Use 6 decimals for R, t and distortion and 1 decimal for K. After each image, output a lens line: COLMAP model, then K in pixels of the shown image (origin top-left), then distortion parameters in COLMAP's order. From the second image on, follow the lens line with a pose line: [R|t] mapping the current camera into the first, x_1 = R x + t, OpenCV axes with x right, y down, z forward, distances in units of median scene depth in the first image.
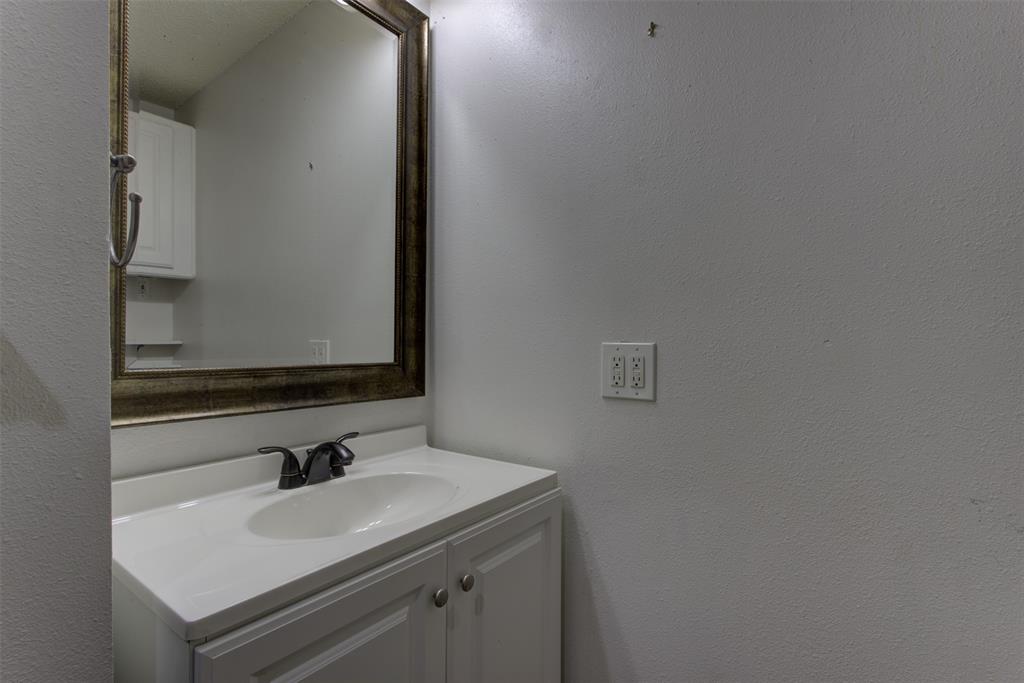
lens RADIAL K [[485.3, 0, 507.2], [0, 485.3, 340.0], [0, 0, 1]] dist [0.006252, 0.001852]
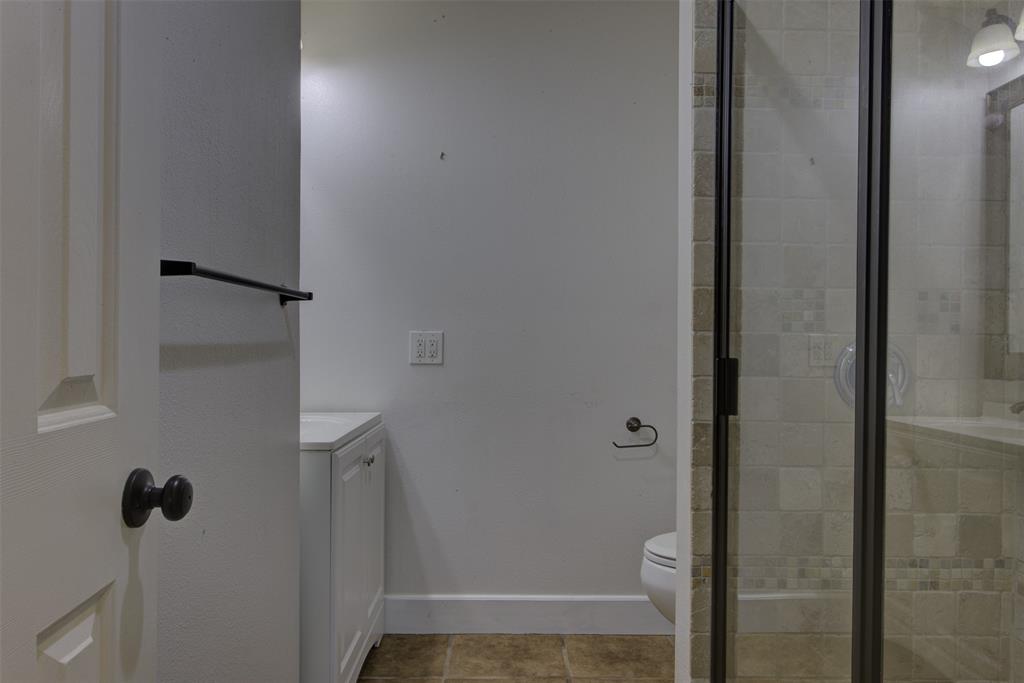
lens RADIAL K [[686.8, 0, 512.4], [0, 686.8, 342.1], [0, 0, 1]] dist [0.008452, 0.011542]
pose [[0.793694, -0.003393, 0.608307, -0.993286], [-0.002101, 0.999963, 0.008318, 0.023056], [-0.608313, -0.007880, 0.793658, -1.118522]]
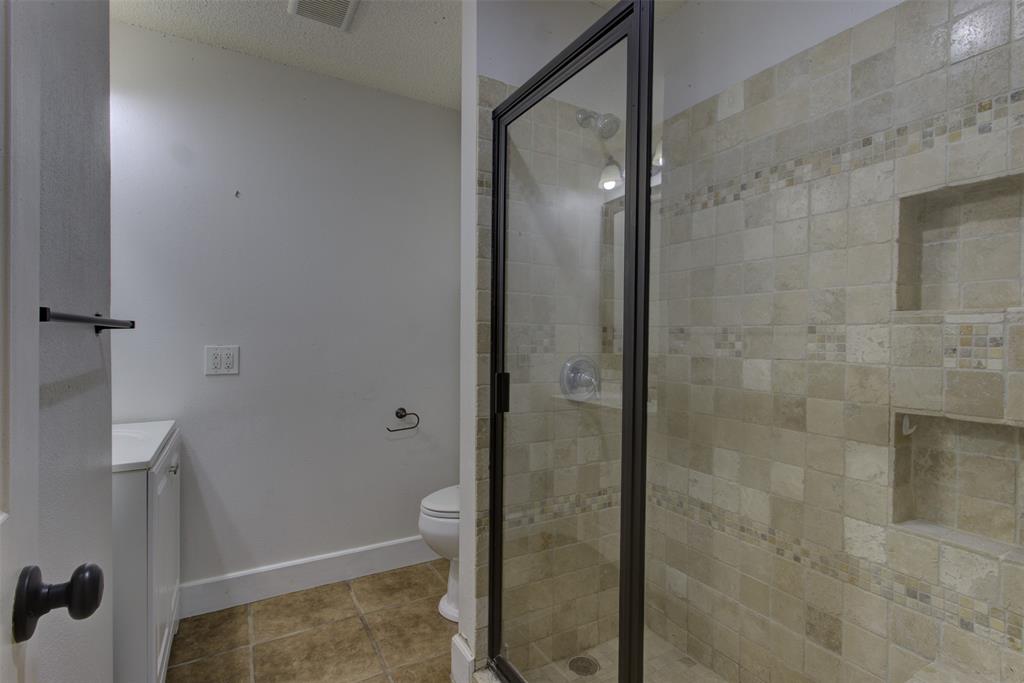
lens RADIAL K [[485.3, 0, 511.4], [0, 485.3, 342.2], [0, 0, 1]] dist [0.006252, 0.001852]
pose [[0.401398, -0.013257, 0.915808, -1.090269], [-0.005082, 0.999848, 0.016702, -0.048573], [-0.915890, -0.011358, 0.401269, -0.865251]]
